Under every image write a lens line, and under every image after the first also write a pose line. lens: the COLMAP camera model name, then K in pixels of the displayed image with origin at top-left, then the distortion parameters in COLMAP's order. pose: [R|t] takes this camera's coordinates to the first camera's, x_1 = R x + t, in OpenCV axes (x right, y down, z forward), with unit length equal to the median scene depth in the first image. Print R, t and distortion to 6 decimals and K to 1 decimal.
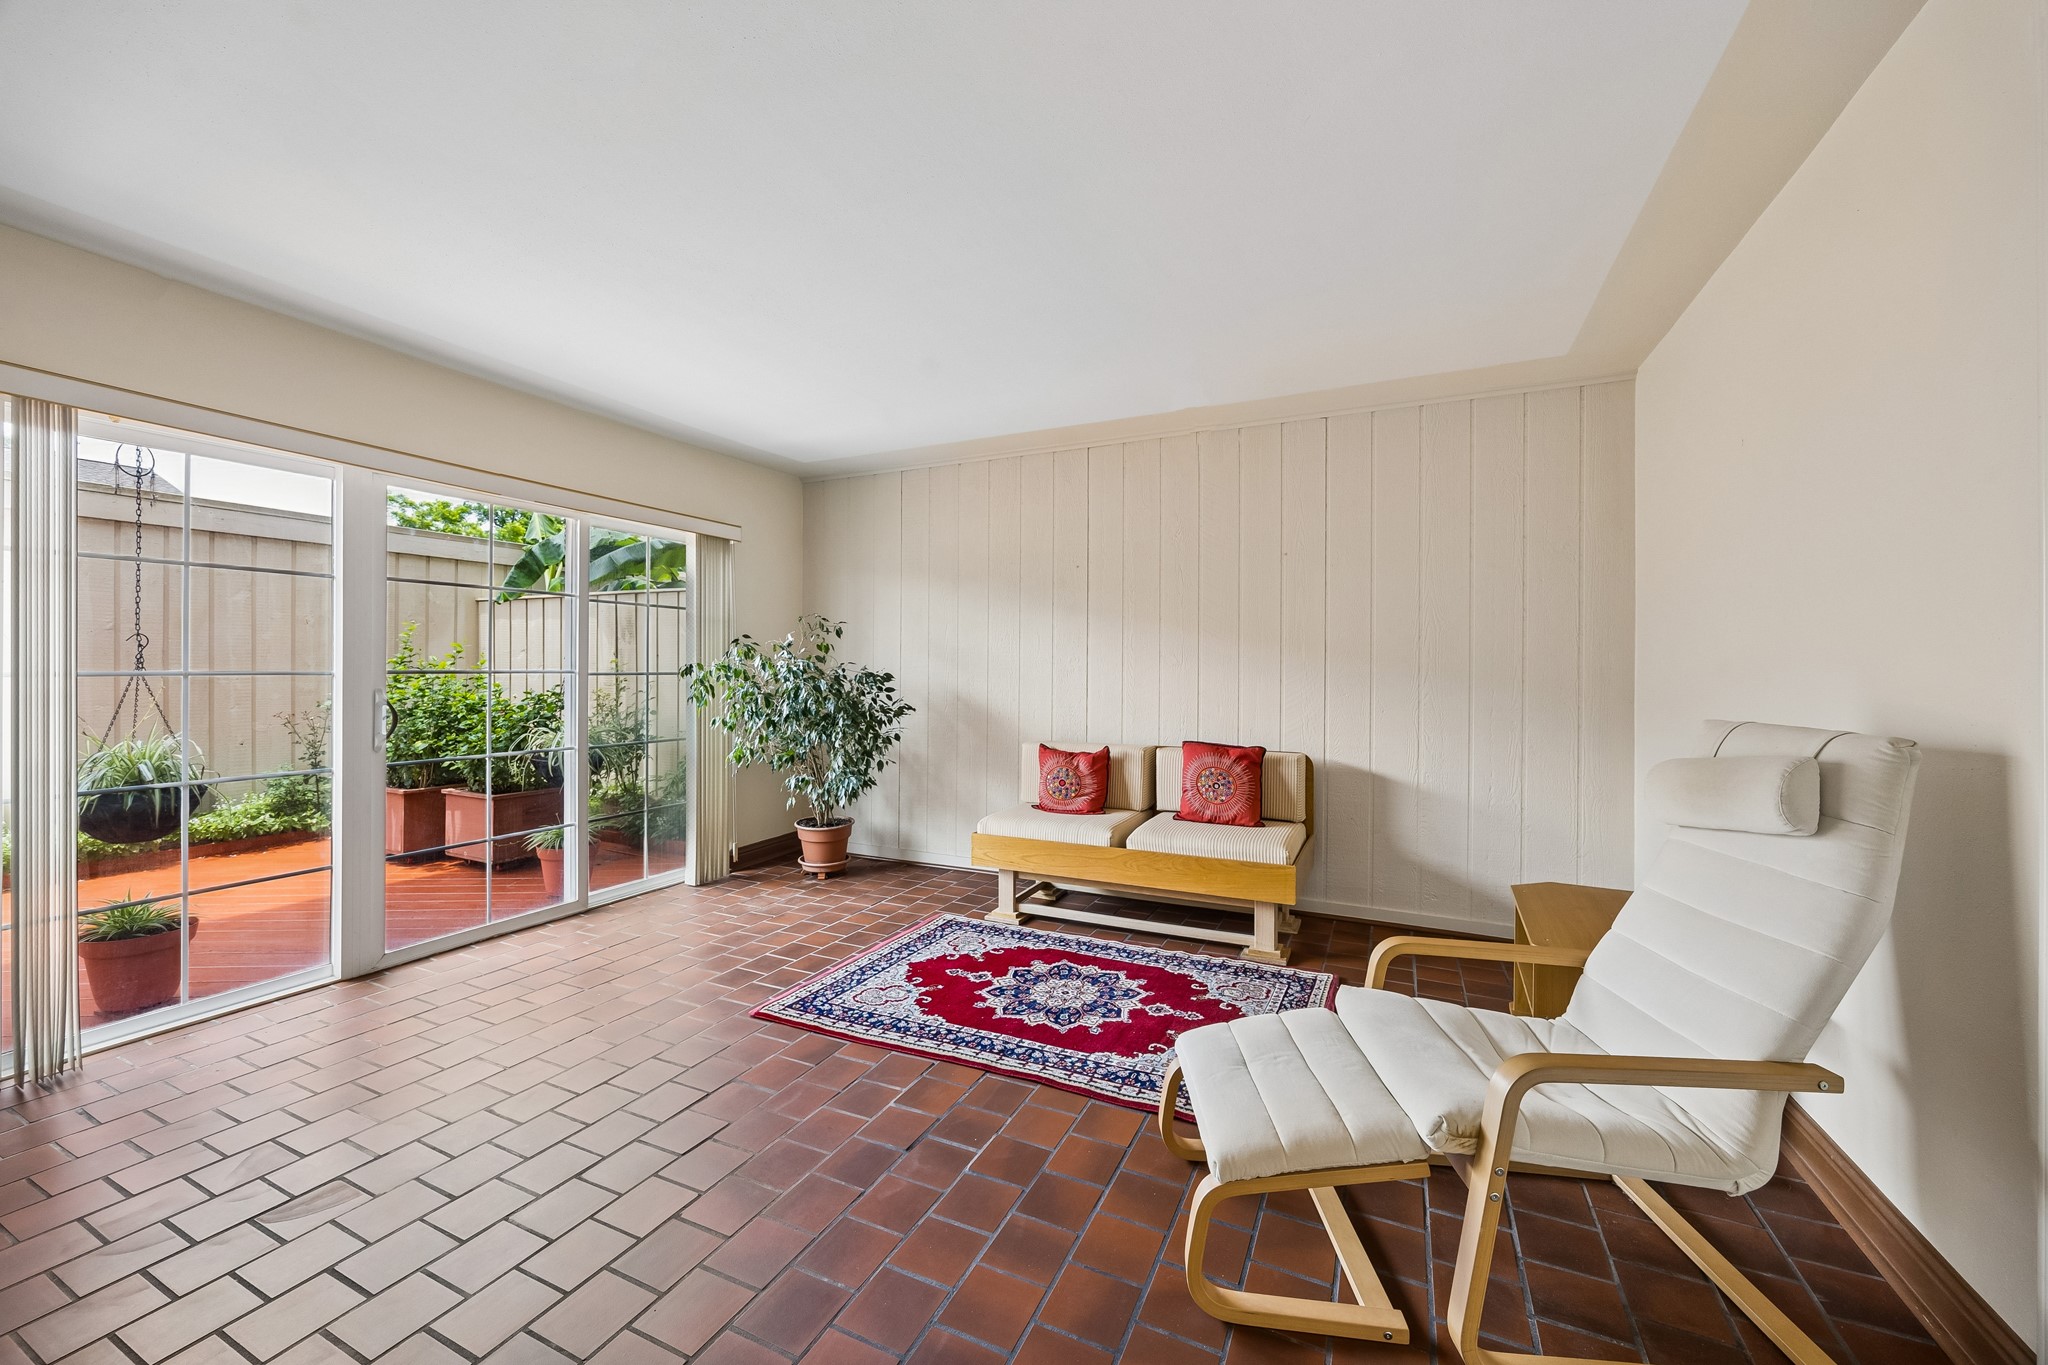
lens RADIAL K [[785.5, 0, 1010.7], [0, 785.5, 669.6], [0, 0, 1]] dist [-0.000060, -0.000877]
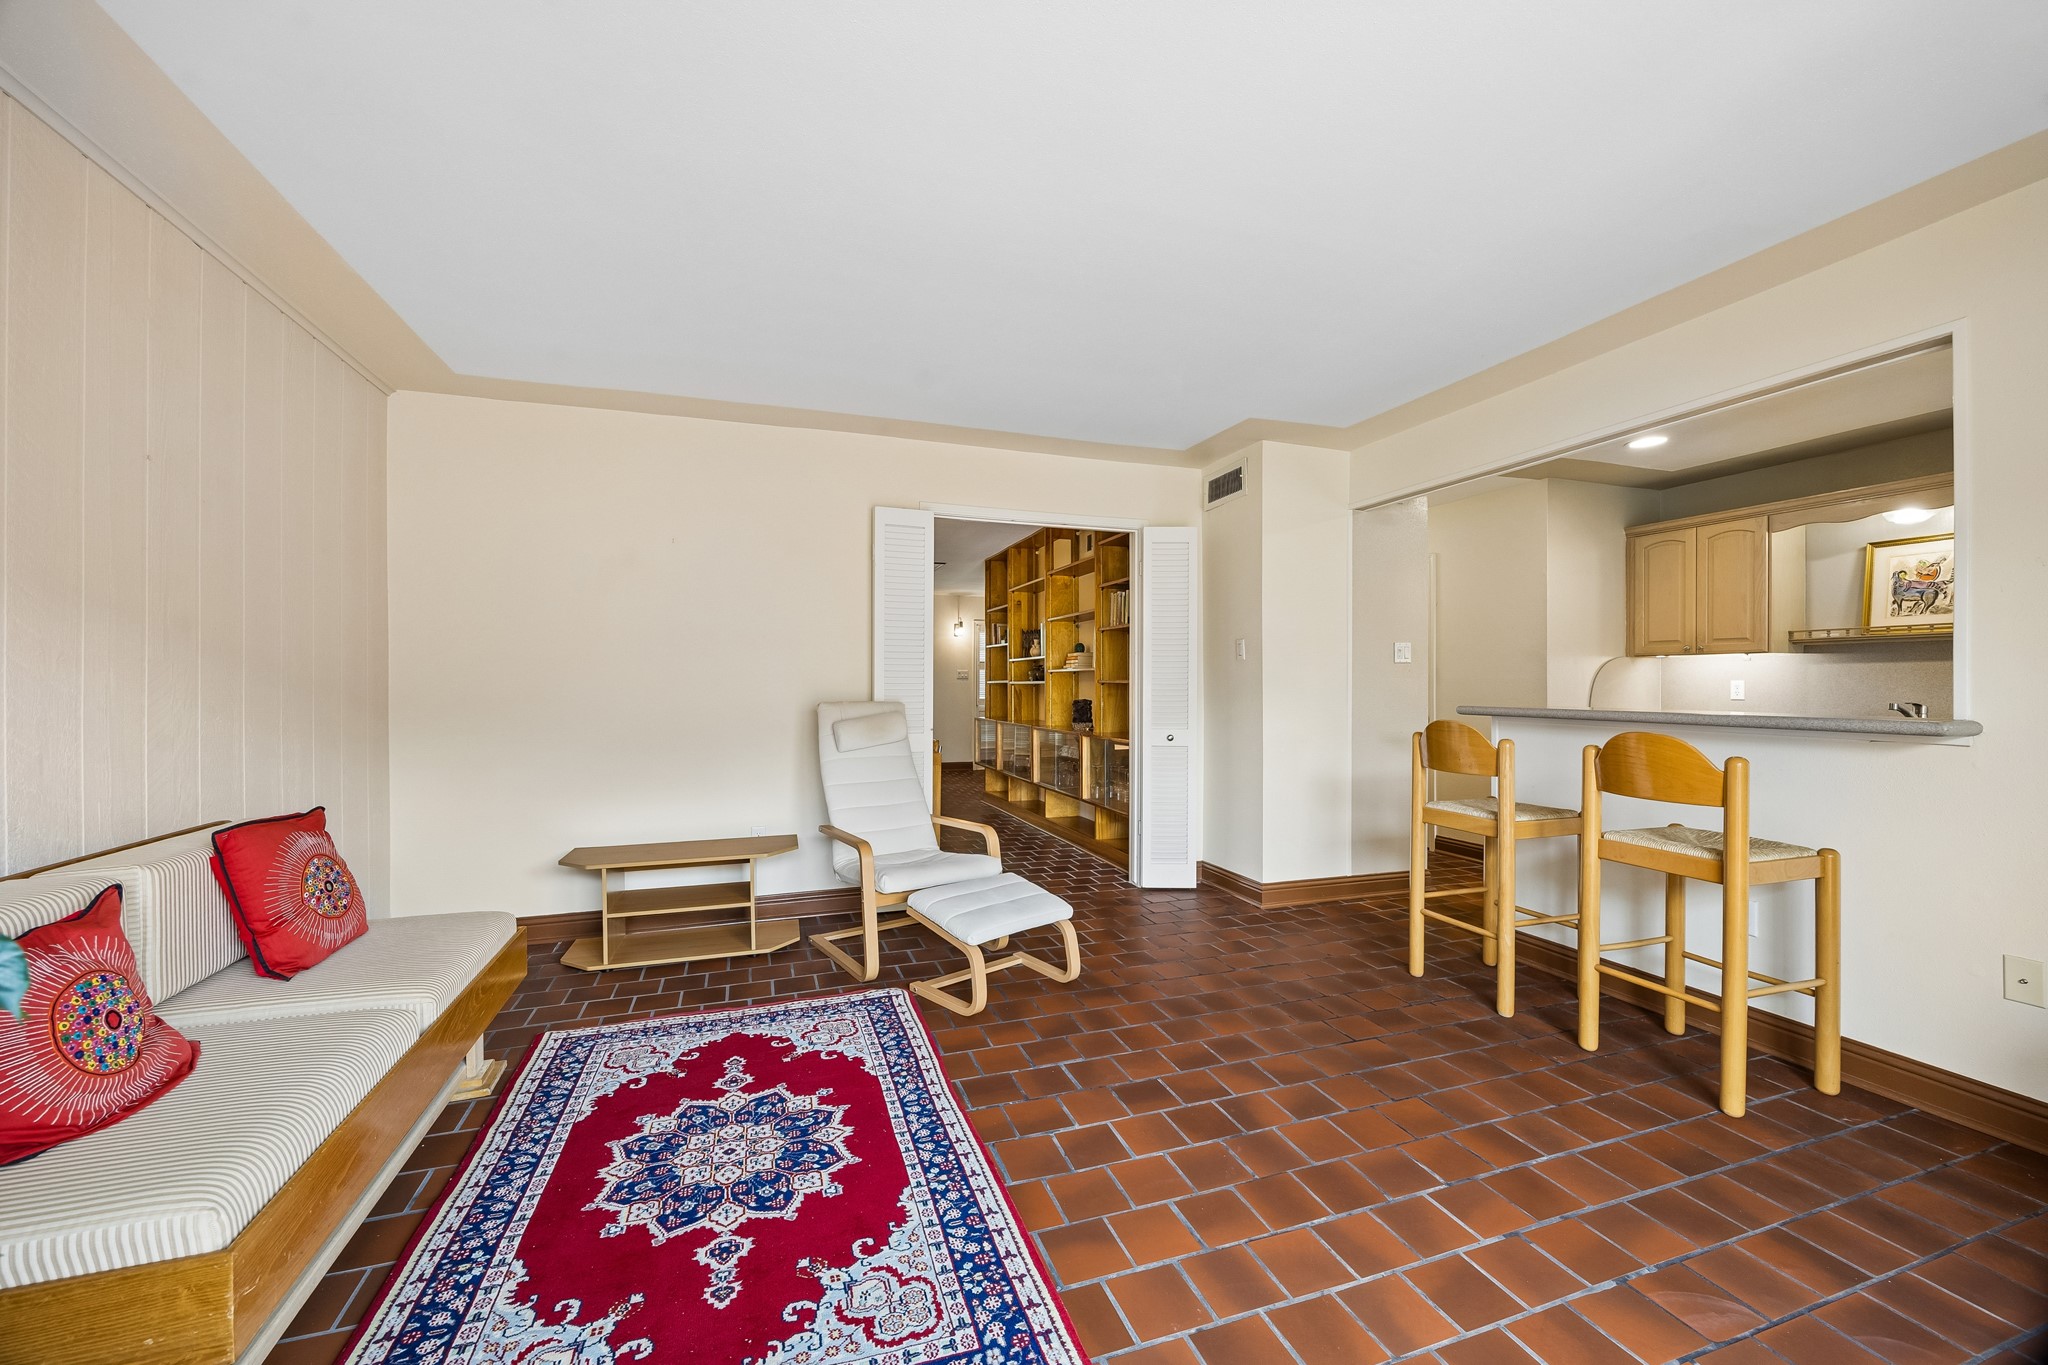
lens RADIAL K [[785.5, 0, 999.3], [0, 785.5, 688.3], [0, 0, 1]] dist [-0.000060, -0.000877]
pose [[-0.685308, -0.008766, 0.728201, -0.581316], [0.002271, 0.999897, 0.014173, -0.000465], [-0.728250, 0.011366, -0.685217, 1.284734]]
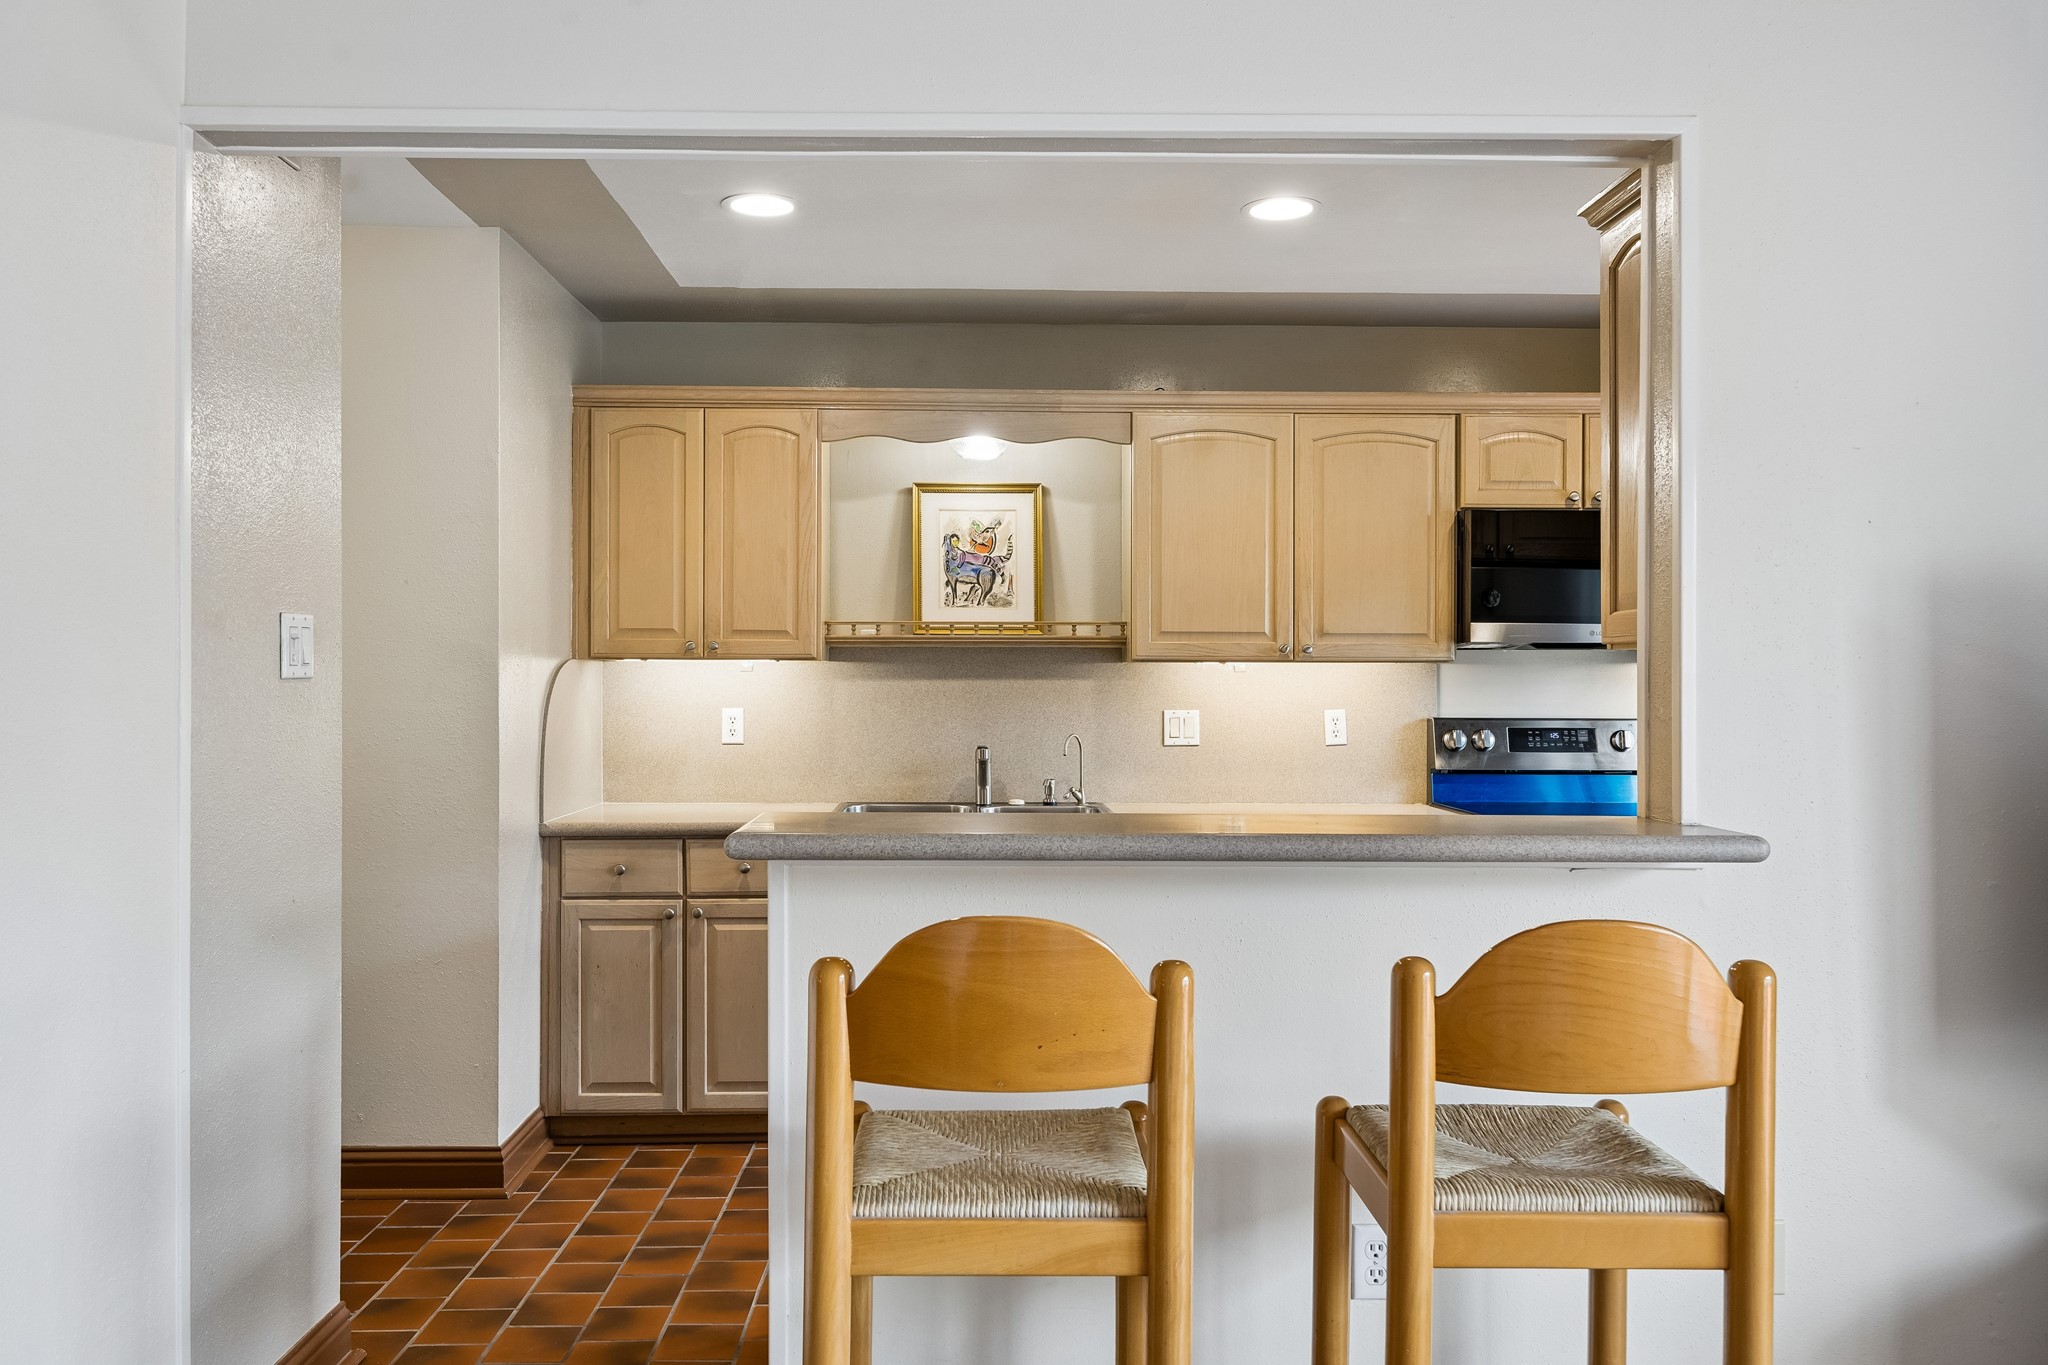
lens RADIAL K [[1470.7, 0, 991.4], [0, 1470.7, 672.8], [0, 0, 1]] dist [-0.011199, -0.002682]
pose [[-0.889695, -0.008385, -0.456479, 0.007585], [-0.010864, 0.999937, 0.002807, -0.034973], [0.456427, 0.007457, -0.889730, 0.669643]]
